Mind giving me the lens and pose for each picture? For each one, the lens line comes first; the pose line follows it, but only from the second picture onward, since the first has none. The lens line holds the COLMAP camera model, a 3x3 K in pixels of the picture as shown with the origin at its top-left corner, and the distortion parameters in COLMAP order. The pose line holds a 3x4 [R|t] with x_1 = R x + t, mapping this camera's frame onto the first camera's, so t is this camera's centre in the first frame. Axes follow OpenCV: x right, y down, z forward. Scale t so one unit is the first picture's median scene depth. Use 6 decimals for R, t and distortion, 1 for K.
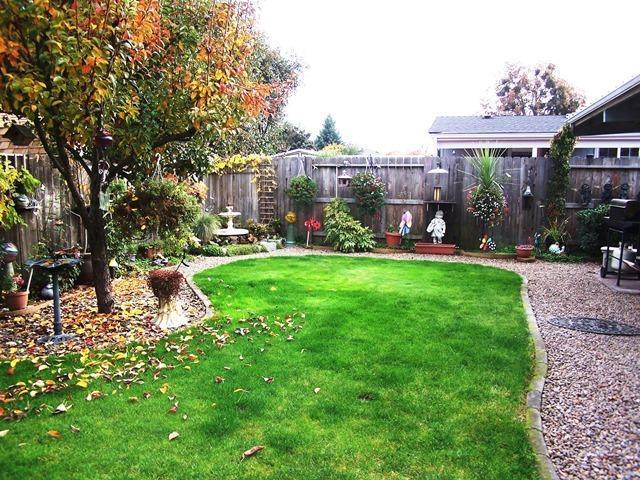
lens RADIAL K [[561.0, 0, 320.0], [0, 561.0, 240.0], [0, 0, 1]] dist [-0.090585, 0.005492]
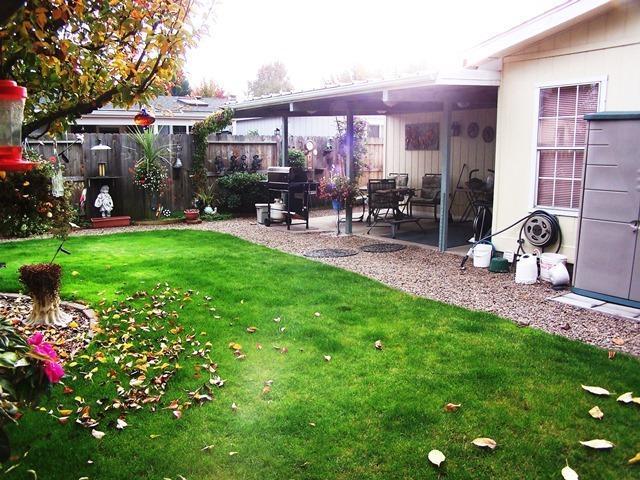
lens RADIAL K [[561.0, 0, 320.0], [0, 561.0, 240.0], [0, 0, 1]] dist [-0.090585, 0.005492]
pose [[0.596107, -0.133112, 0.791794, -0.393825], [0.093892, 0.990952, 0.095905, -0.013902], [-0.797396, 0.017174, 0.603212, 0.066202]]
